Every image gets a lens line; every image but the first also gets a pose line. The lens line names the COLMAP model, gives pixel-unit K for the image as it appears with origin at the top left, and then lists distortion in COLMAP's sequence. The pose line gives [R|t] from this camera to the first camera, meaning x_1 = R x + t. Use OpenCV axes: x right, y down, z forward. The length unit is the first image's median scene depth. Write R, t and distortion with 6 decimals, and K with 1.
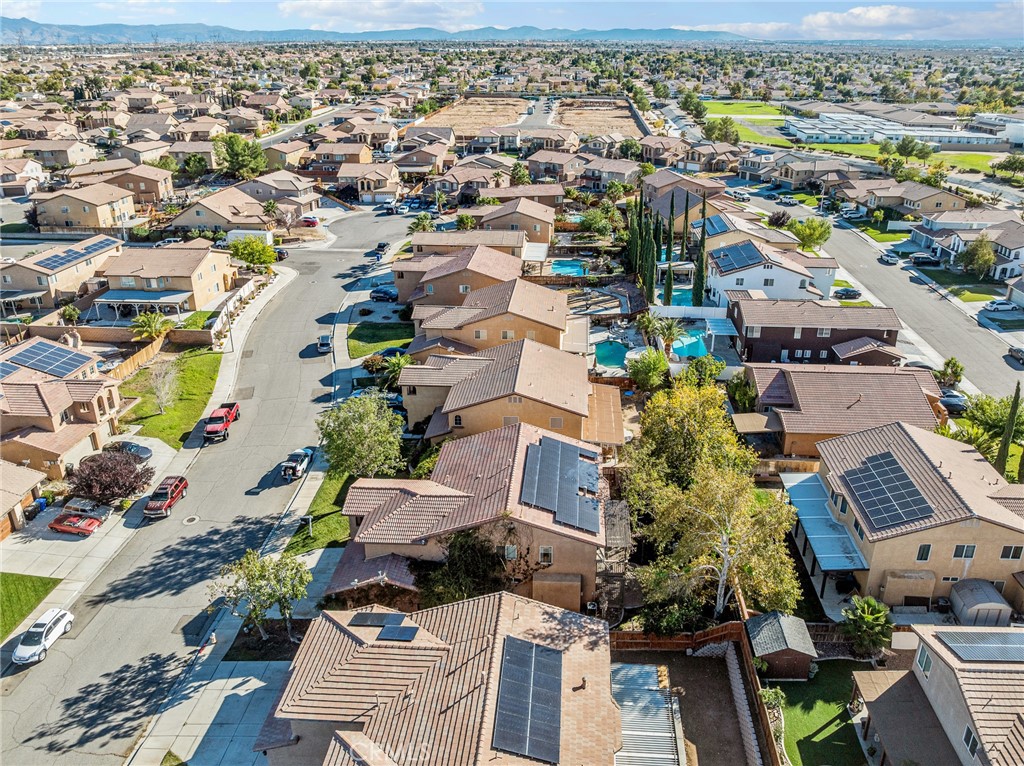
lens RADIAL K [[761.2, 0, 579.5], [0, 761.2, 327.6], [0, 0, 1]] dist [-0.050764, 0.013677]
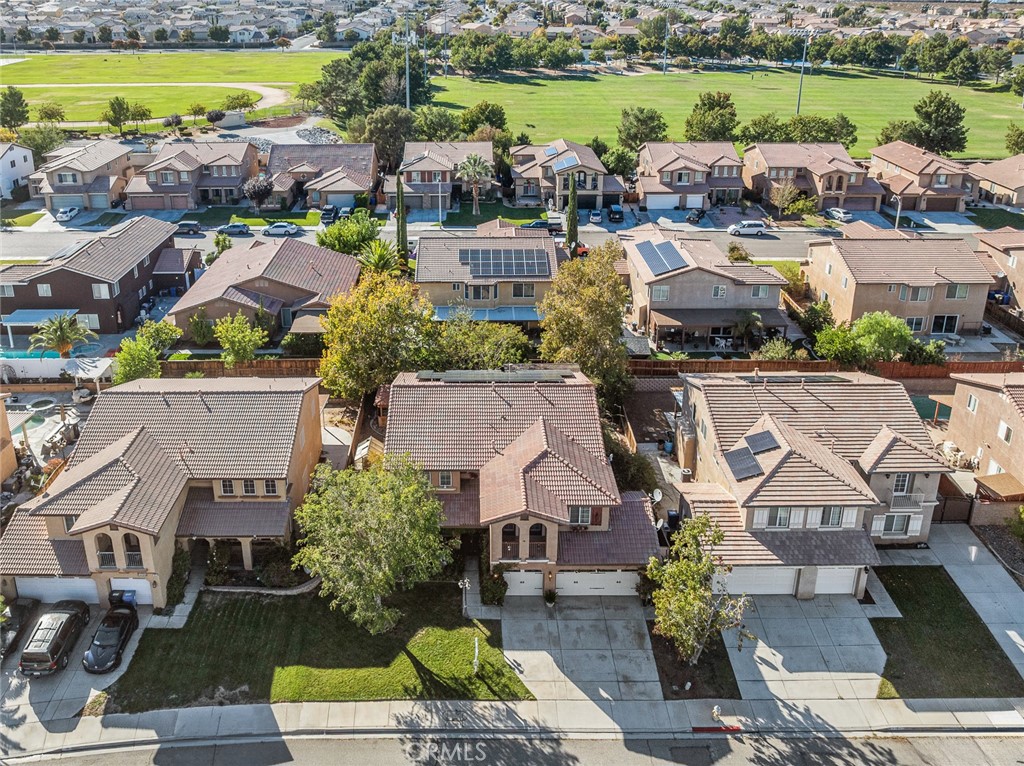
lens RADIAL K [[887.8, 0, 485.0], [0, 887.8, 306.1], [0, 0, 1]] dist [-0.040571, 0.000825]
pose [[-0.028415, -0.366588, 0.929949, -1.154109], [0.357763, 0.864968, 0.351904, -0.295962], [-0.933380, 0.342701, 0.106573, 1.020467]]
